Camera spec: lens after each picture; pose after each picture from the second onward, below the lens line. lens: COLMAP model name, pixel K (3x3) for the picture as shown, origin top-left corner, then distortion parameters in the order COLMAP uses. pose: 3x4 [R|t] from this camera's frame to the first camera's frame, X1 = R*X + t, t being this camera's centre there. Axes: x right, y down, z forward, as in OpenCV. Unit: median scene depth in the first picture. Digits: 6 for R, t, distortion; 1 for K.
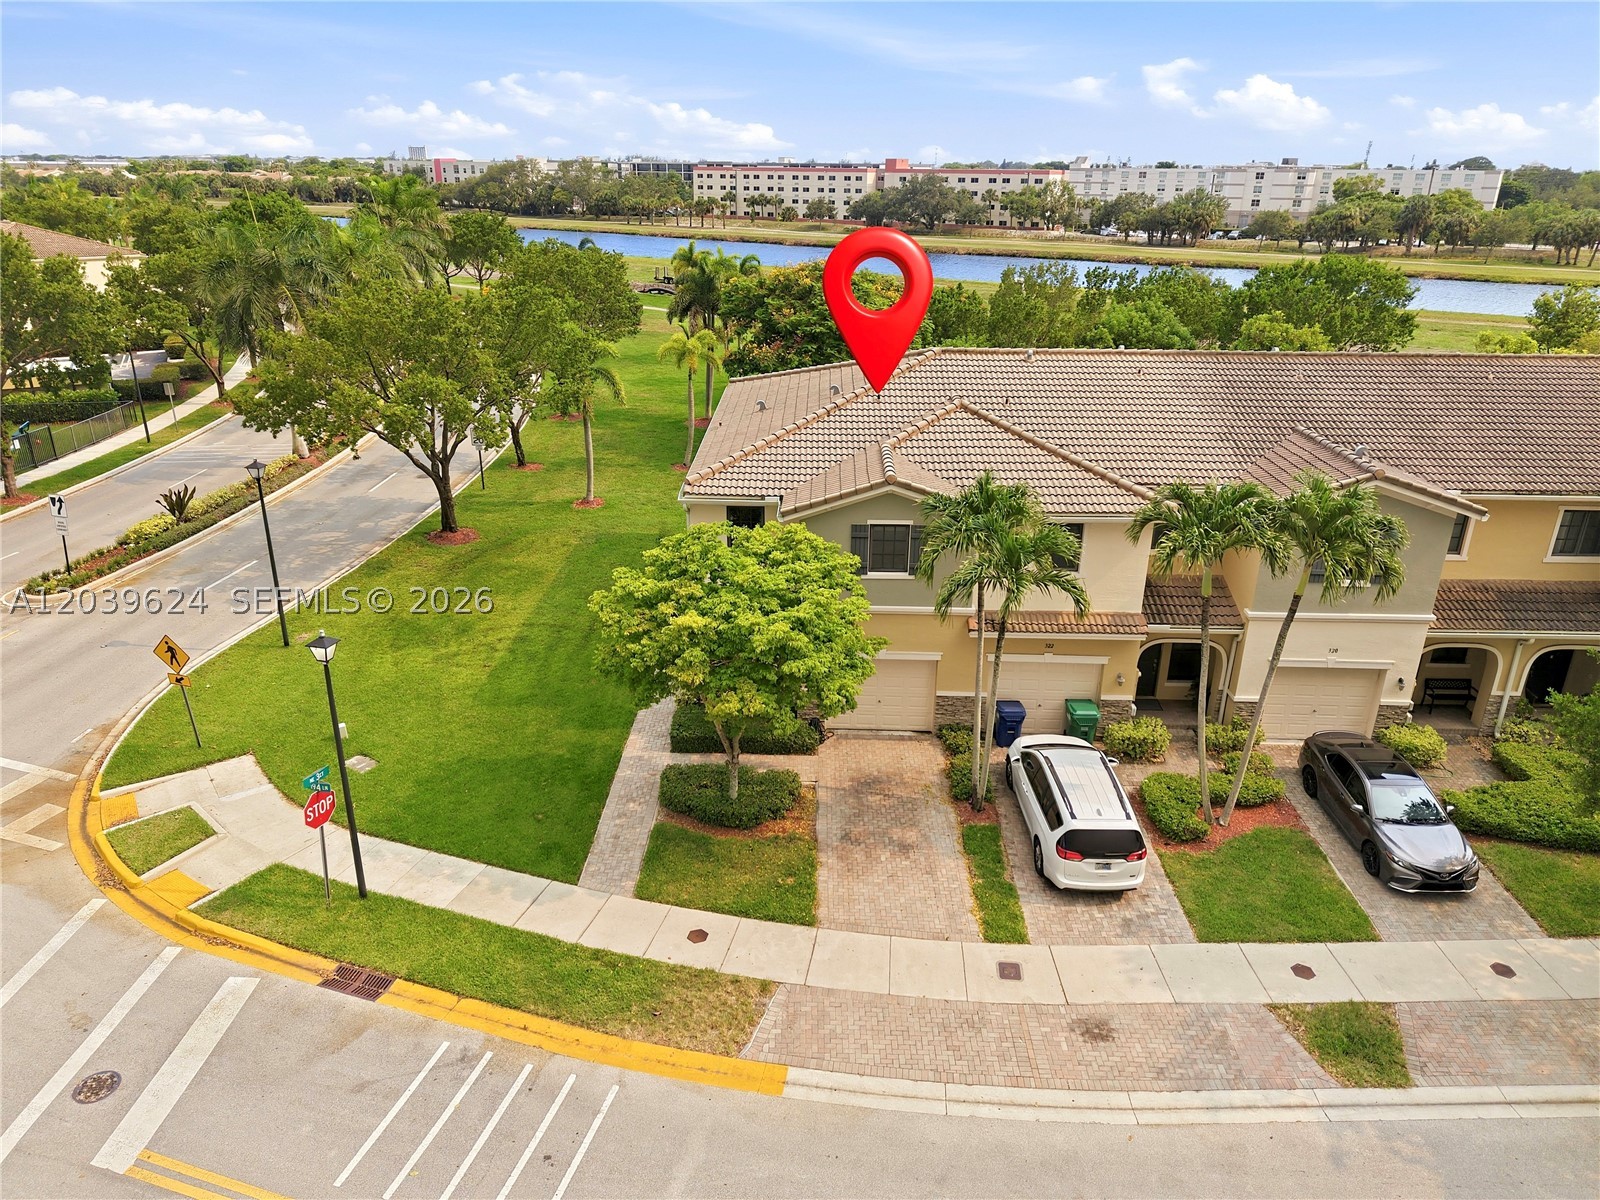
lens RADIAL K [[1068.1, 0, 800.0], [0, 1068.1, 600.0], [0, 0, 1]] dist [0.029135, -0.027173]
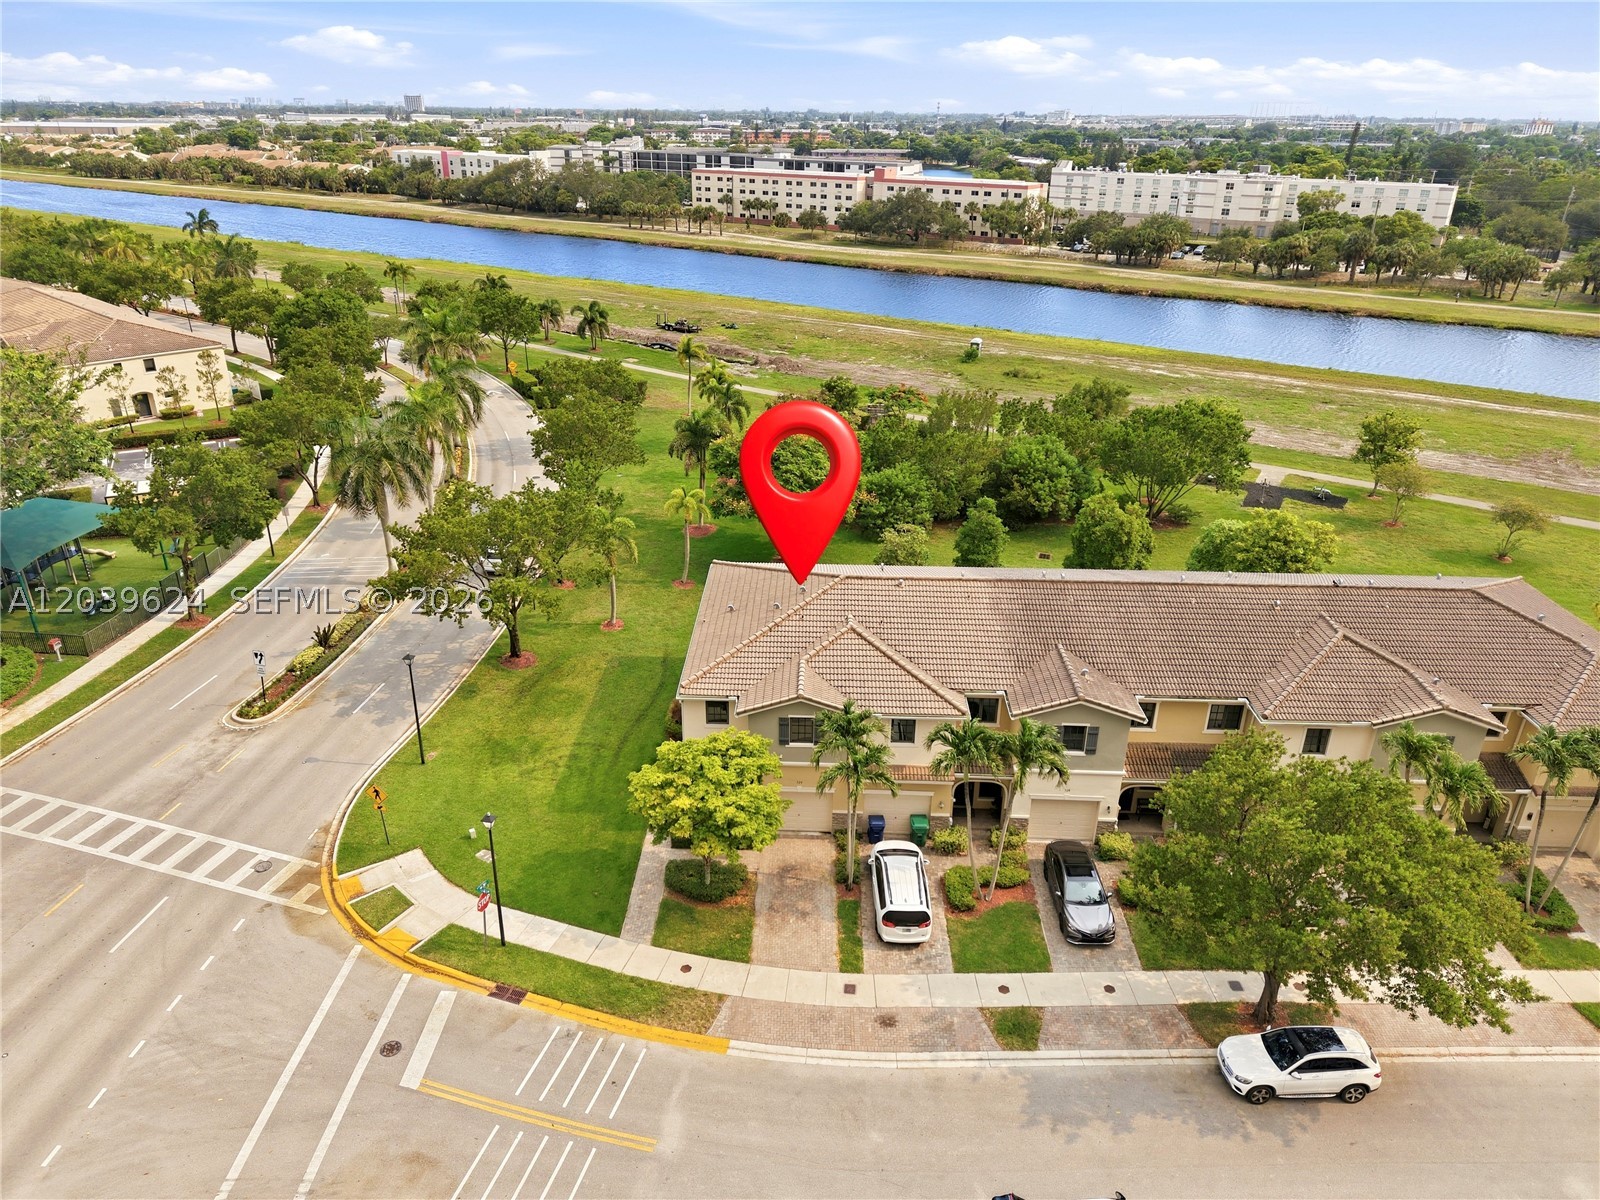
lens RADIAL K [[1068.1, 0, 800.0], [0, 1068.1, 600.0], [0, 0, 1]] dist [0.029135, -0.027173]
pose [[0.999993, 0.003731, 0.000089, 0.087550], [-0.003731, 0.999063, 0.043111, -0.356584], [0.000072, -0.043111, 0.999070, -0.729877]]
